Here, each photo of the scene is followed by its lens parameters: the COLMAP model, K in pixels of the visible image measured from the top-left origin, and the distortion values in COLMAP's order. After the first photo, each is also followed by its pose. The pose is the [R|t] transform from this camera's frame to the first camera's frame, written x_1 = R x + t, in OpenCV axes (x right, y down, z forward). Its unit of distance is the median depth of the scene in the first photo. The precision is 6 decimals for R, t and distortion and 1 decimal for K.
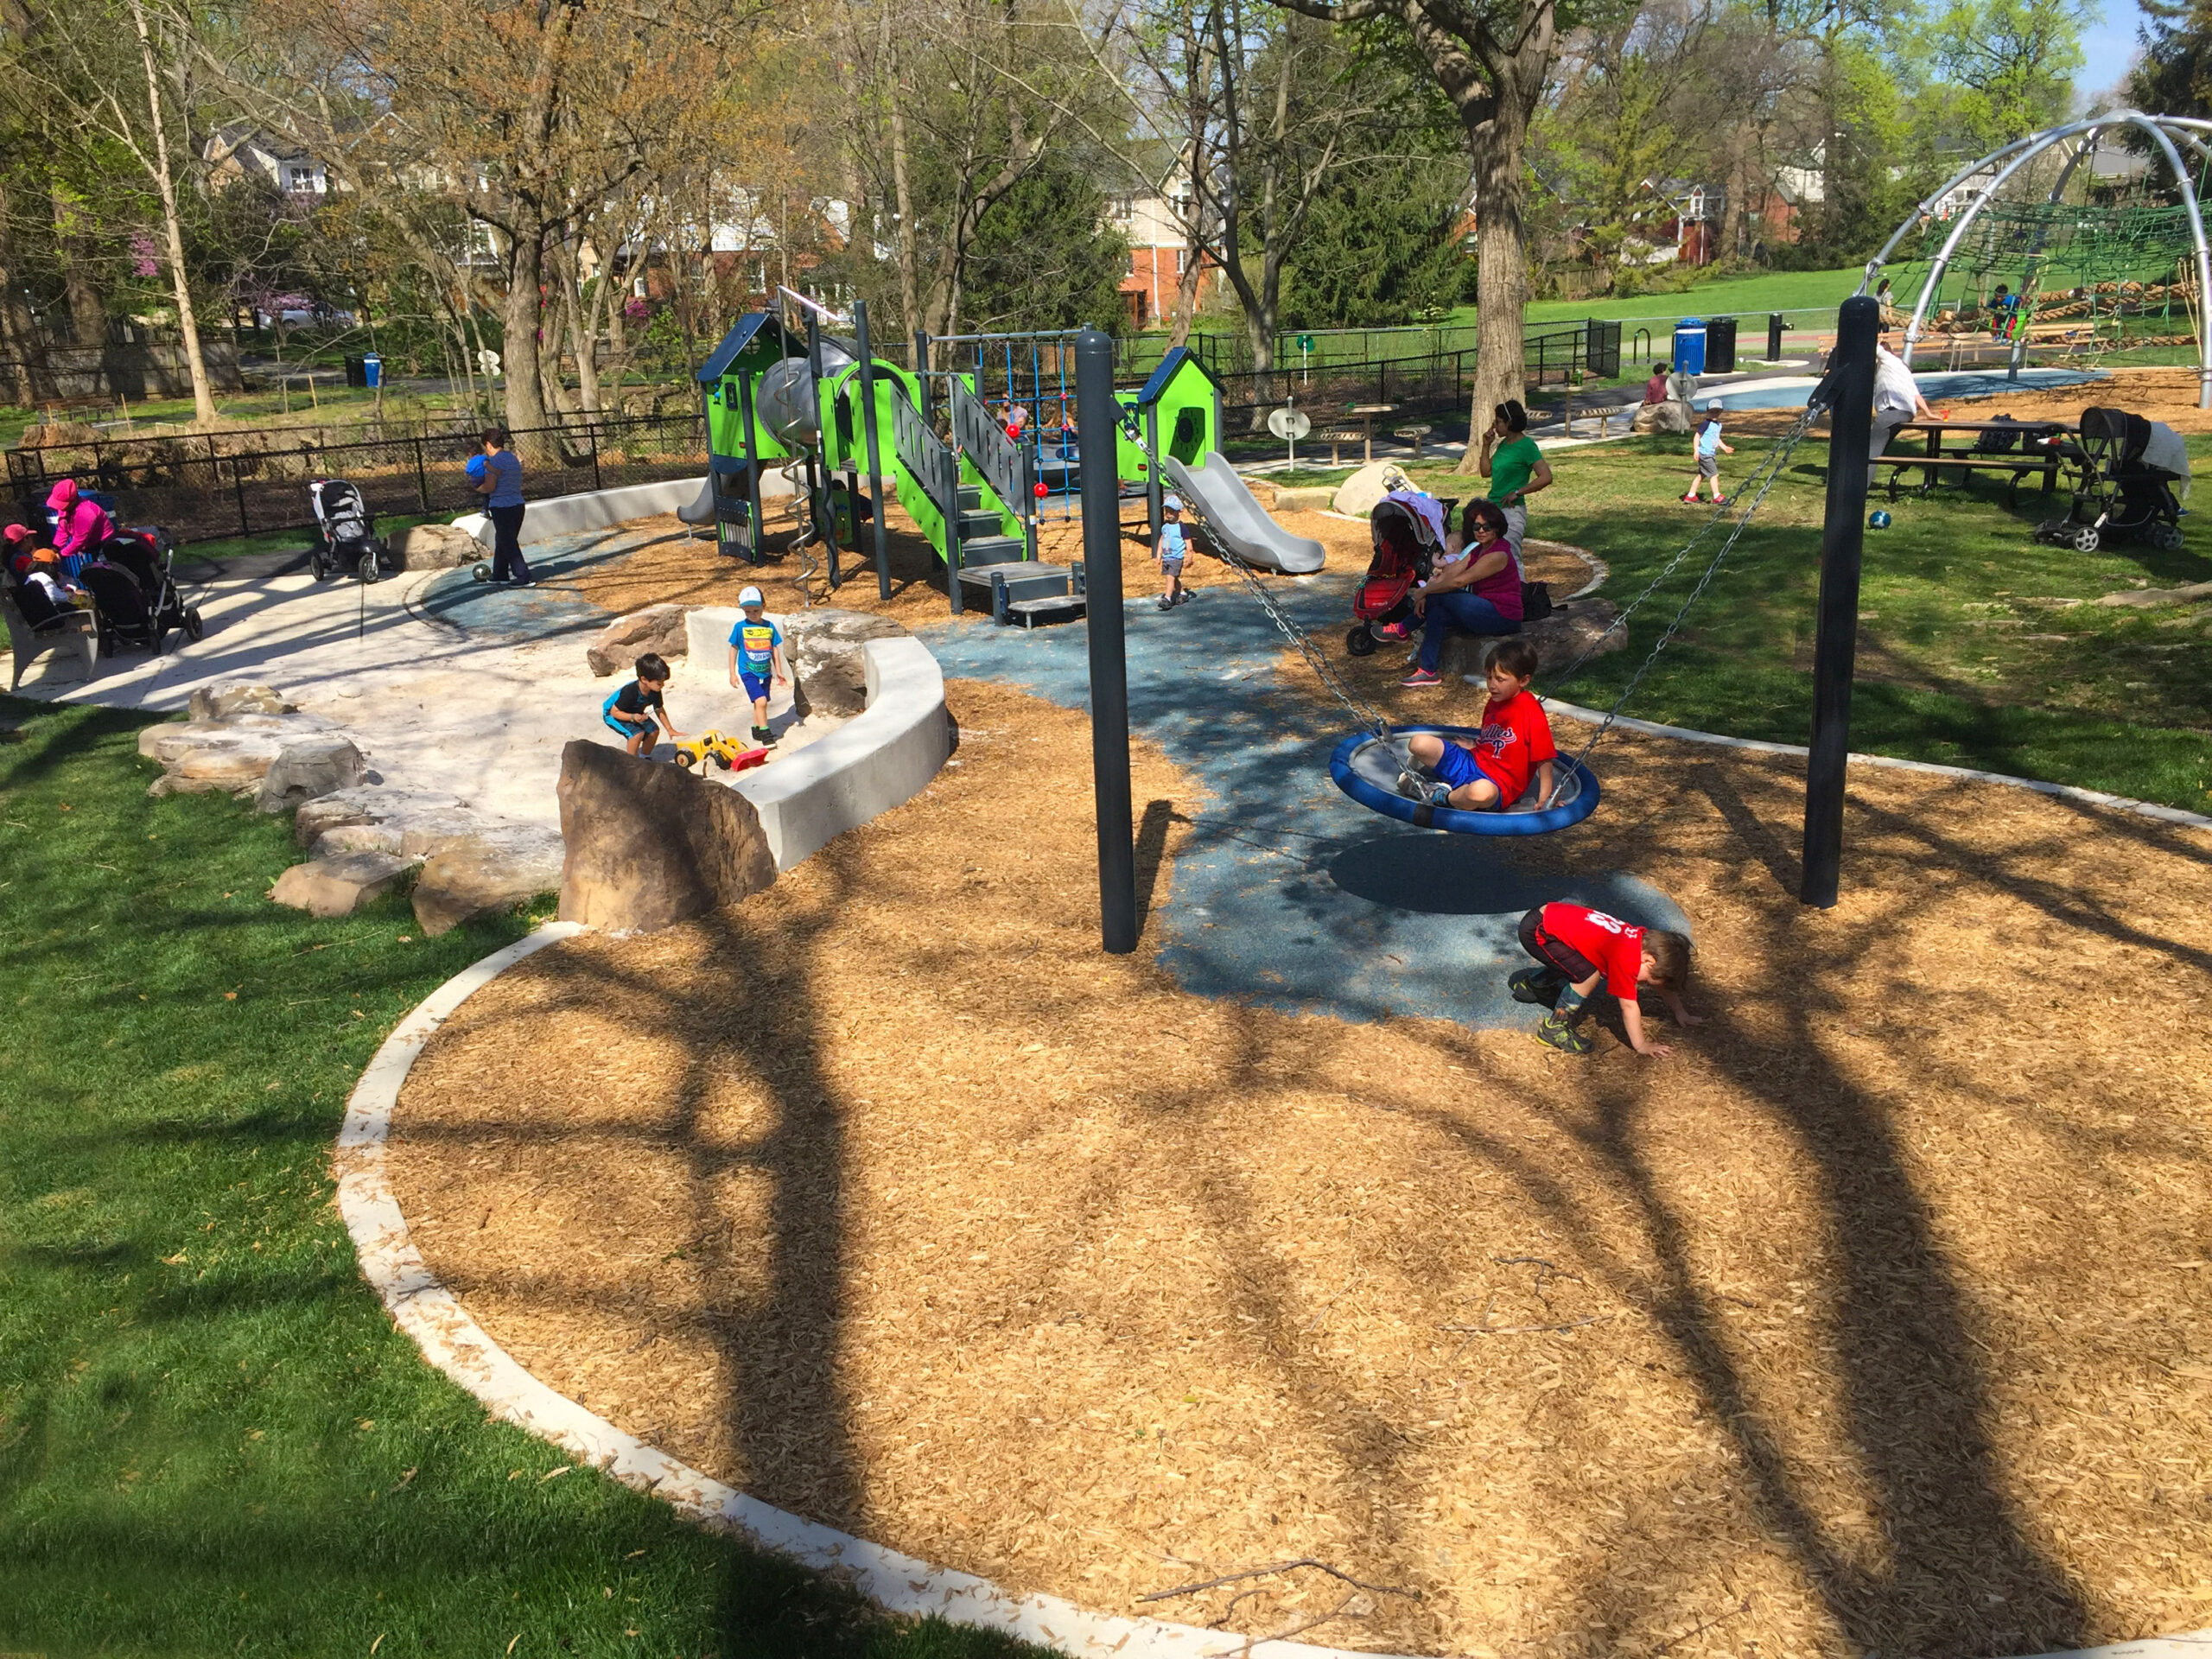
lens RADIAL K [[1932.0, 0, 1106.0], [0, 1932.0, 829.5], [0, 0, 1]] dist [0.107006, -0.141007]
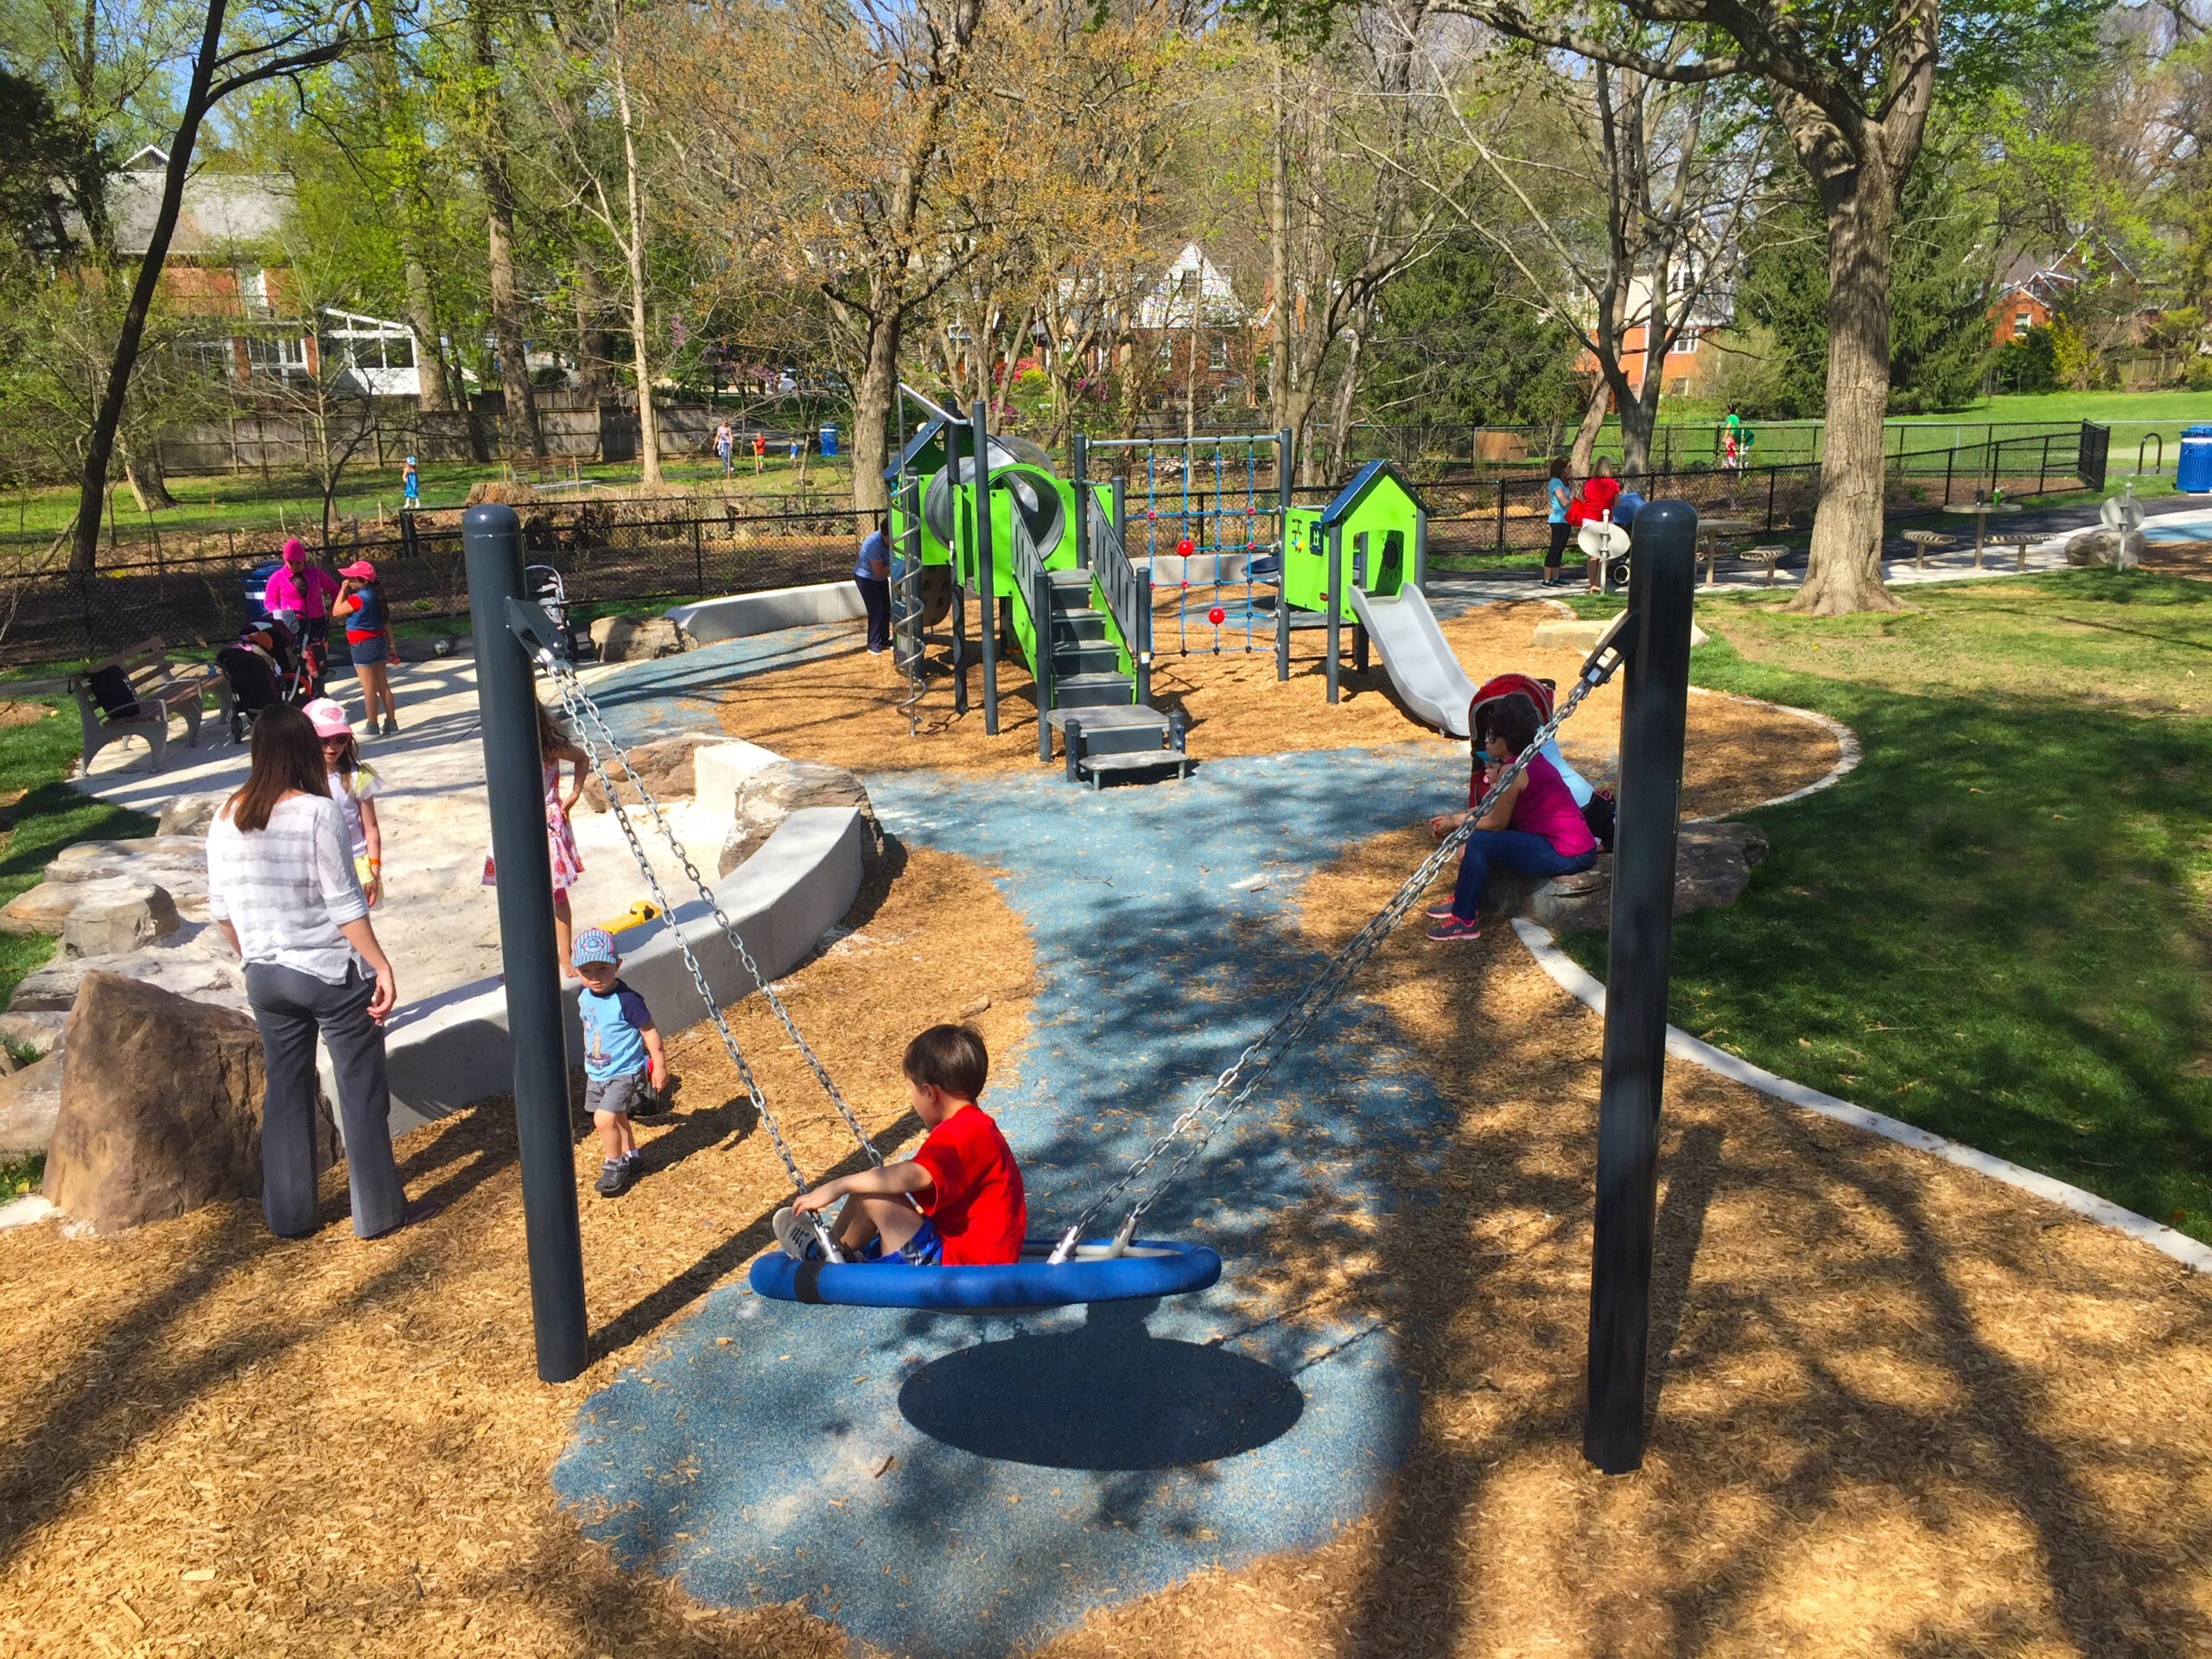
lens RADIAL K [[1932.0, 0, 1106.0], [0, 1932.0, 829.5], [0, 0, 1]] dist [0.107006, -0.141007]
pose [[0.964635, 0.081232, -0.250759, 0.148975], [-0.089769, 0.995702, -0.022777, -0.055713], [0.247831, 0.044482, 0.967781, 0.148365]]
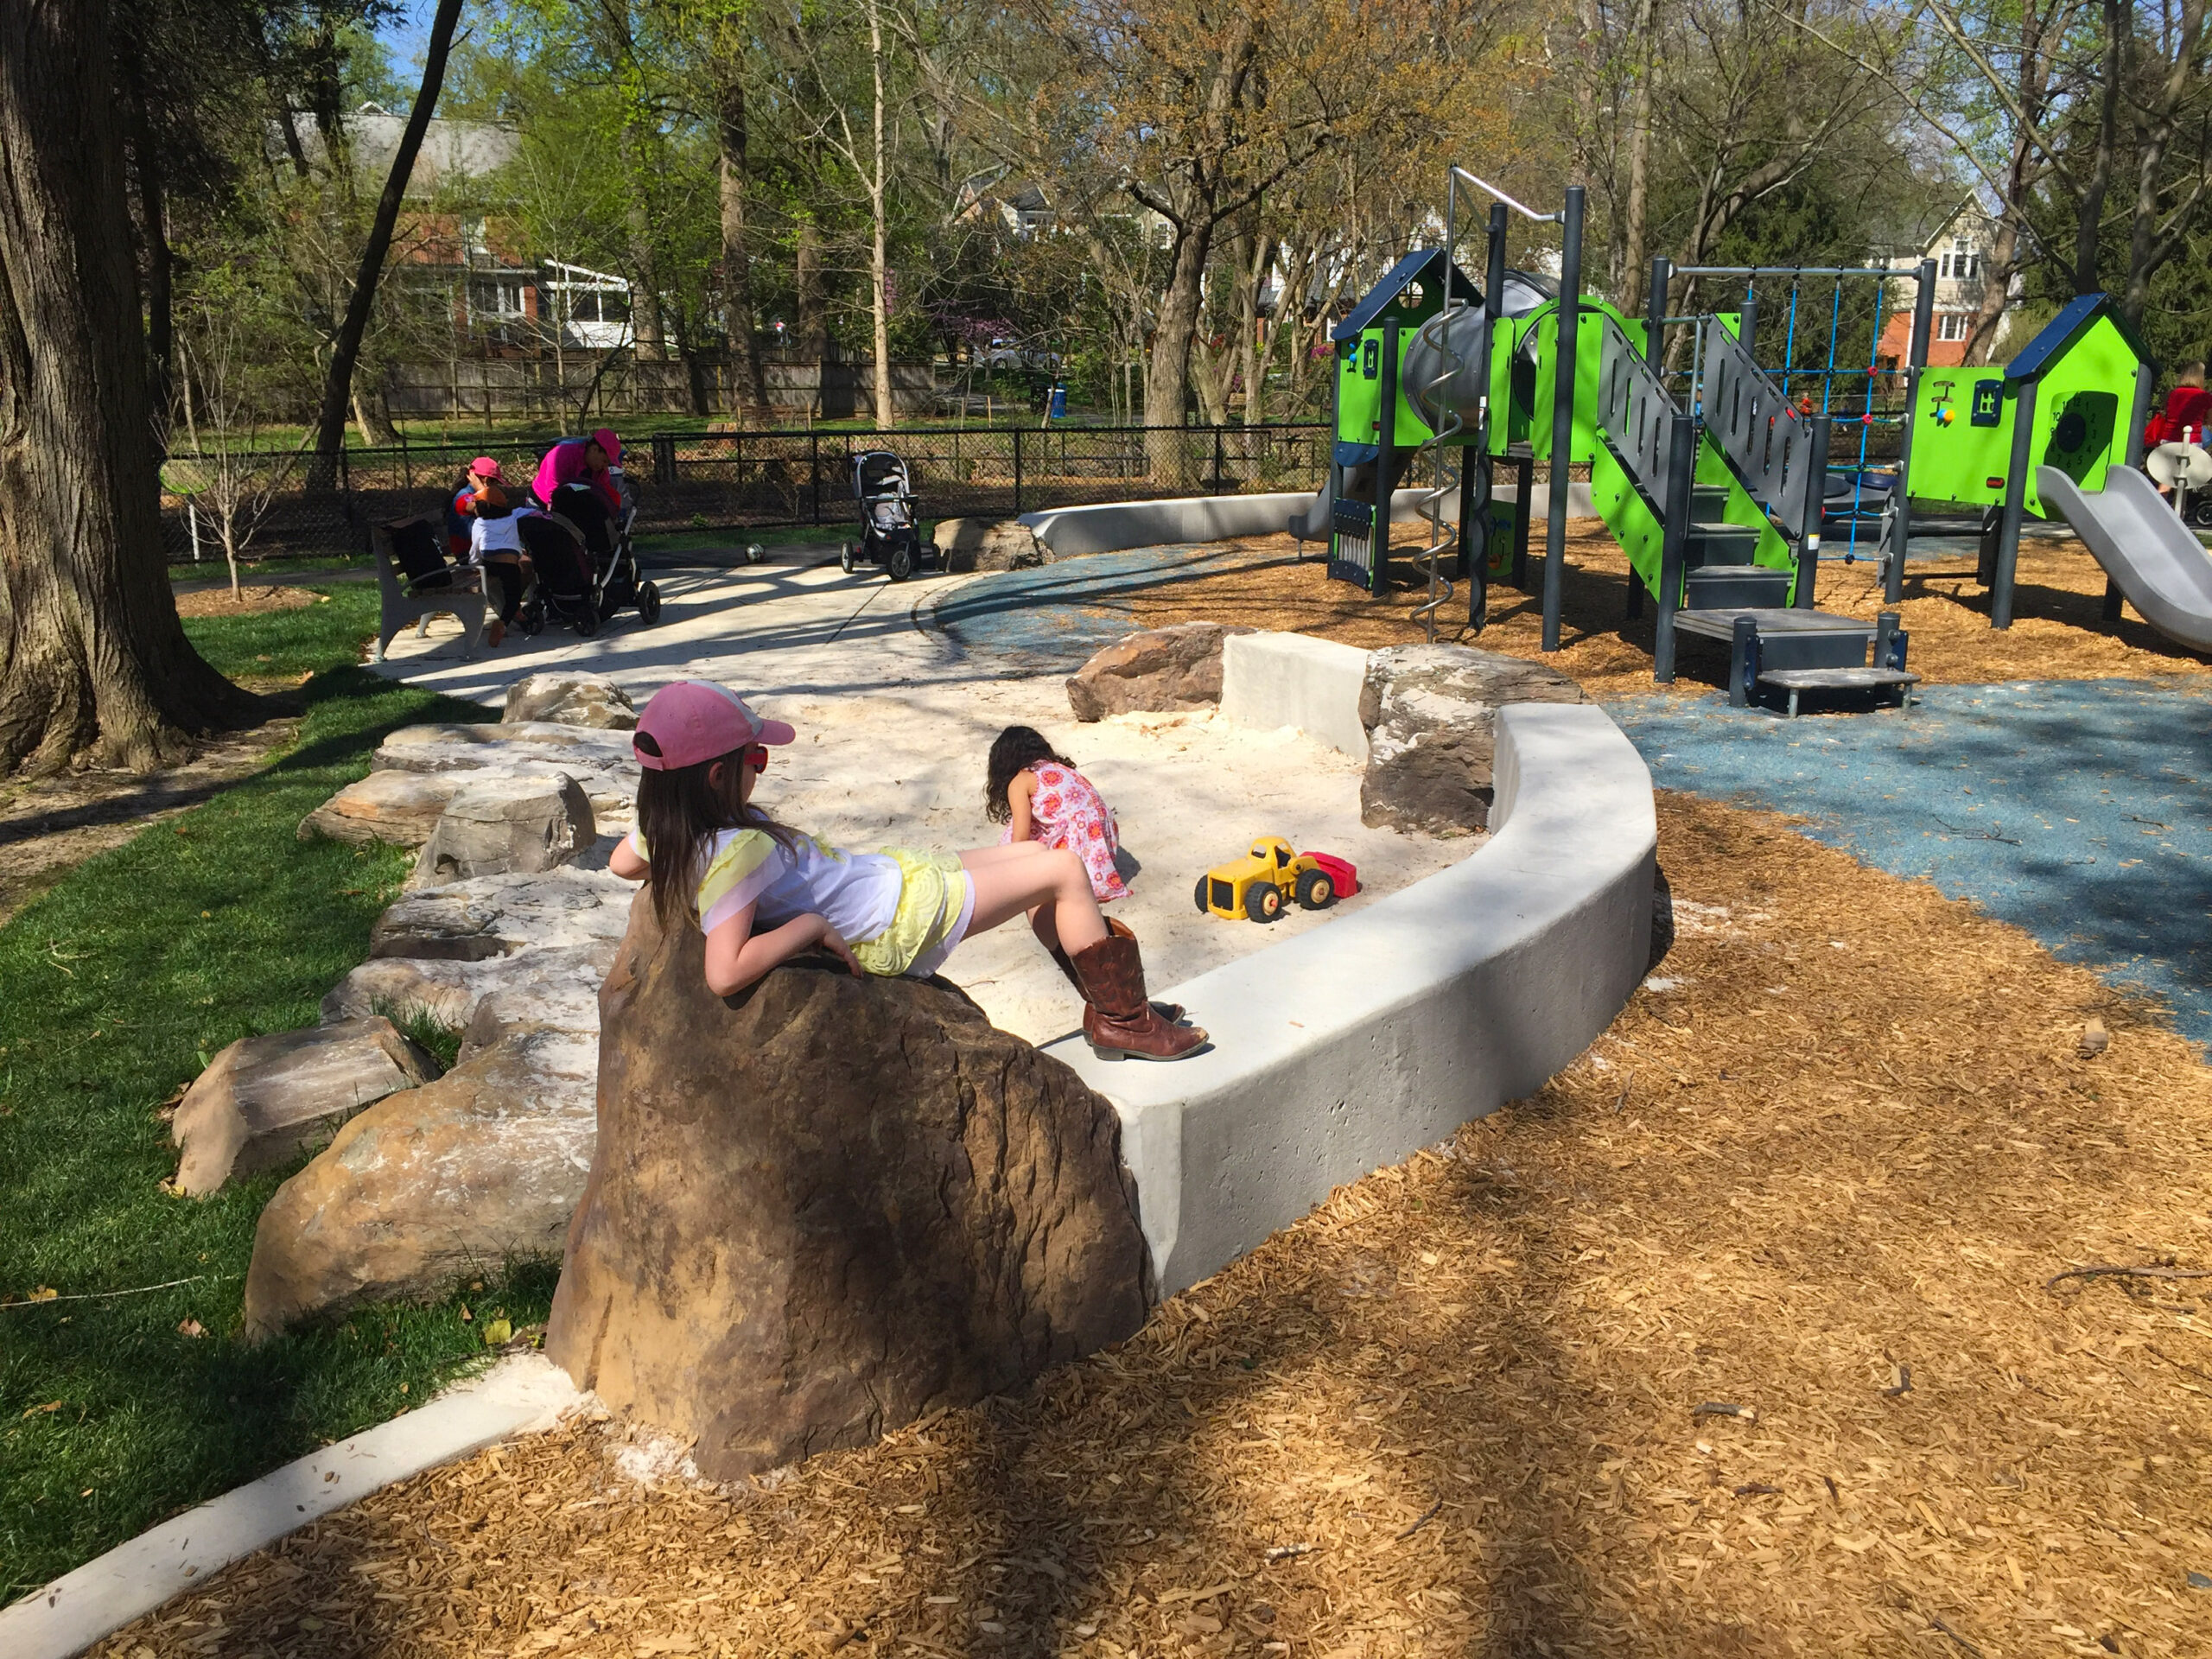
lens RADIAL K [[1928.5, 0, 1097.6], [0, 1928.5, 840.6], [0, 0, 1]] dist [0.054595, -0.006432]
pose [[0.938246, 0.124290, -0.322873, -0.035326], [-0.134083, 0.990936, -0.008175, -0.027429], [0.318930, 0.050962, 0.946407, 0.311625]]
